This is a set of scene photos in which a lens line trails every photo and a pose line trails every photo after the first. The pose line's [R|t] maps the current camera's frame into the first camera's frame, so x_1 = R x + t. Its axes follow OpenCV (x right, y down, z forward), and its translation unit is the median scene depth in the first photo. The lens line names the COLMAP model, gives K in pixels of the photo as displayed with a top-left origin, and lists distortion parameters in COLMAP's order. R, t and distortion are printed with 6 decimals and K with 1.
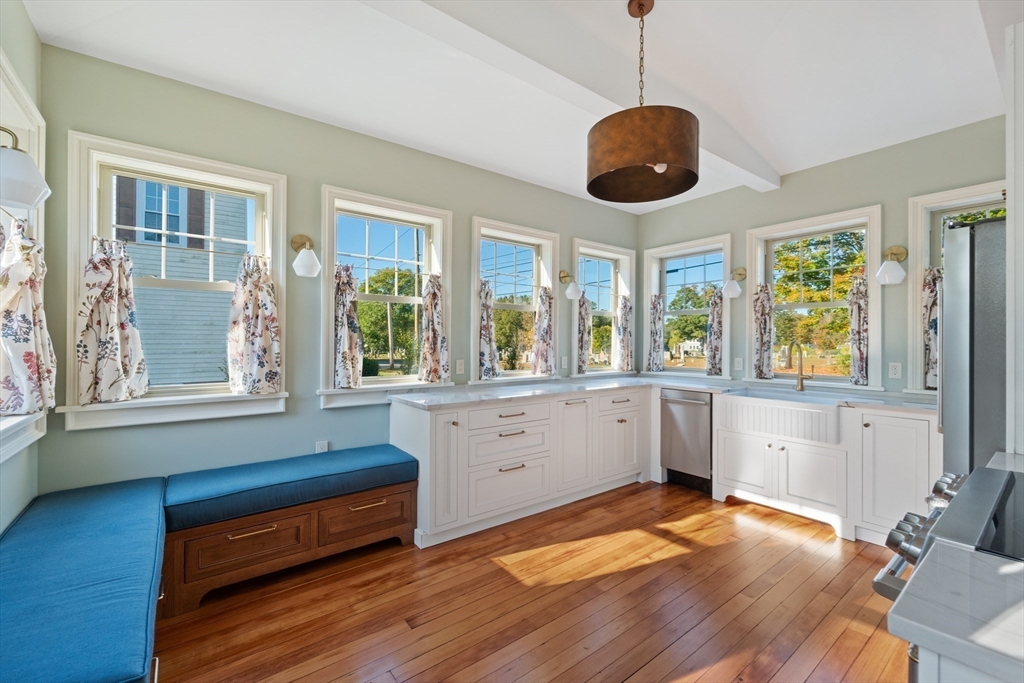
lens RADIAL K [[400.4, 0, 516.0], [0, 400.4, 336.2], [0, 0, 1]] dist [0.001182, -0.000764]
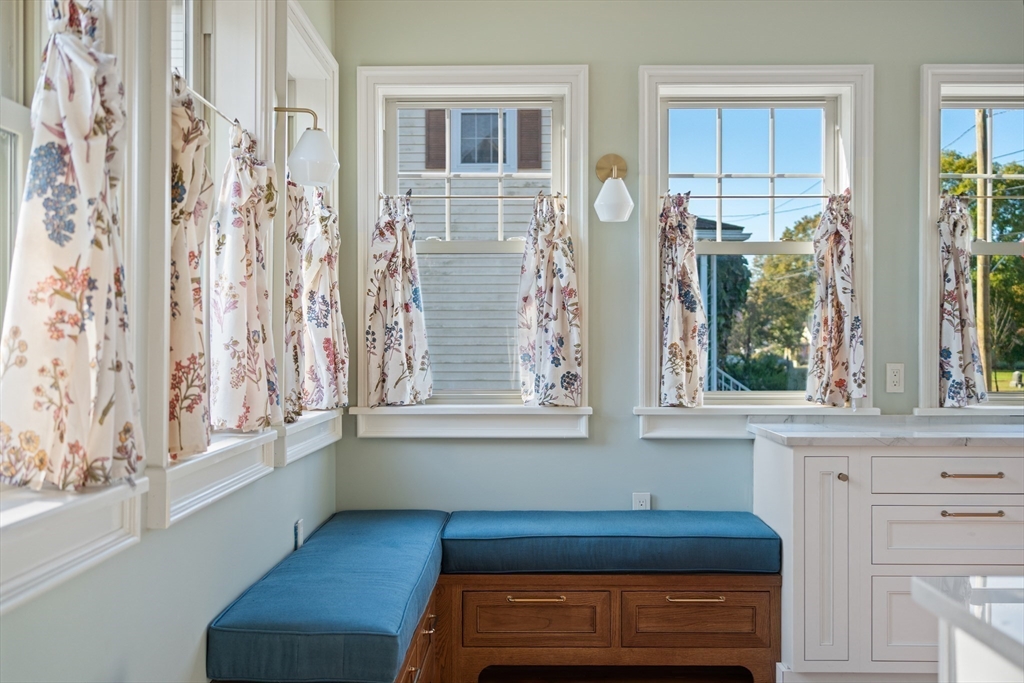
lens RADIAL K [[1042.8, 0, 512.0], [0, 1042.8, 341.5], [0, 0, 1]] dist [-0.010090, -0.001929]
pose [[0.756465, -0.001494, -0.654032, 0.476359], [0.006355, 0.999967, 0.005067, 0.031394], [0.654003, -0.007989, 0.756450, -0.378224]]
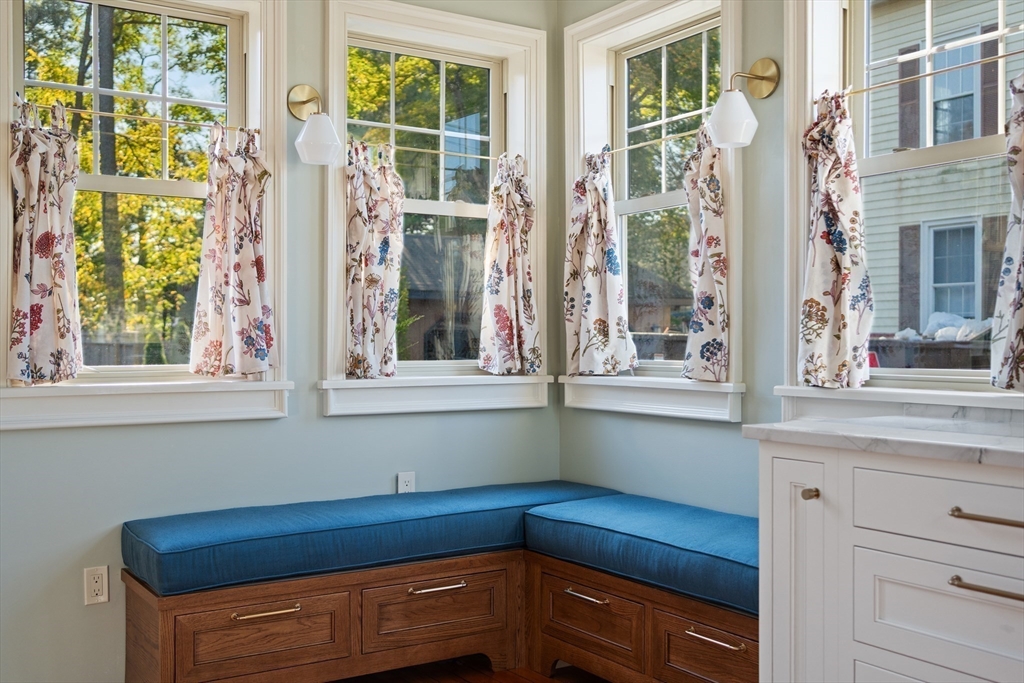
lens RADIAL K [[1042.8, 0, 512.0], [0, 1042.8, 341.5], [0, 0, 1]] dist [-0.010090, -0.001929]
pose [[-0.121474, -0.000565, -0.992594, 0.901359], [0.008627, 0.999961, -0.001625, 0.104119], [0.992557, -0.008760, -0.121465, 1.091005]]
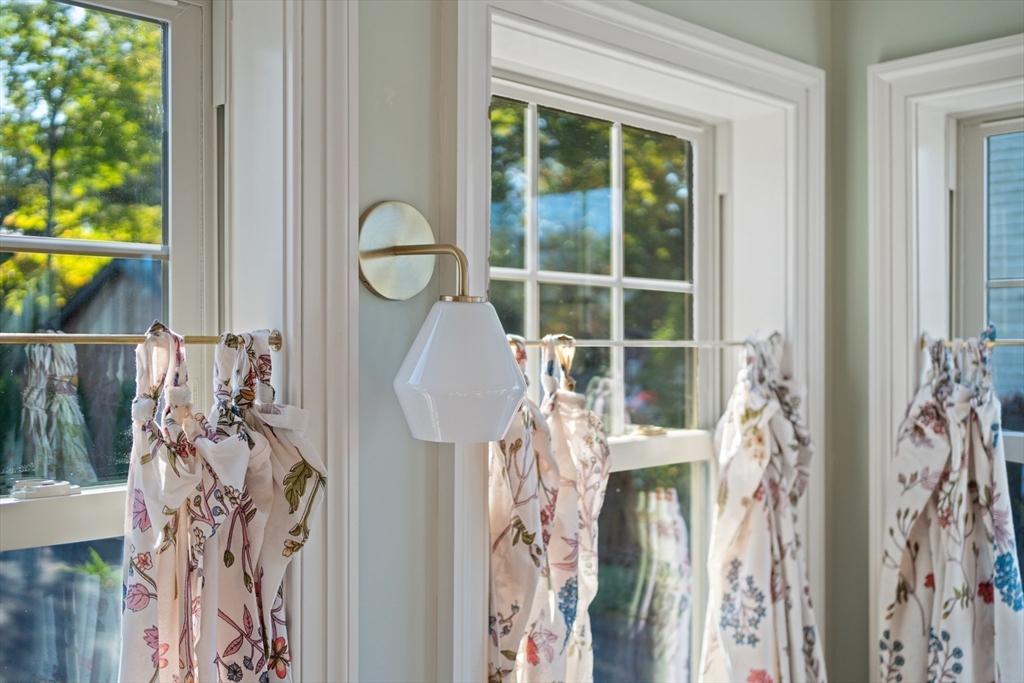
lens RADIAL K [[1043.6, 0, 510.1], [0, 1043.6, 363.5], [0, 0, 1]] dist [-0.000675, 0.011426]
pose [[0.069611, 0.013299, -0.997486, -0.149598], [0.008350, 0.999868, 0.013913, -0.240136], [0.997539, -0.009298, 0.069491, 0.564822]]
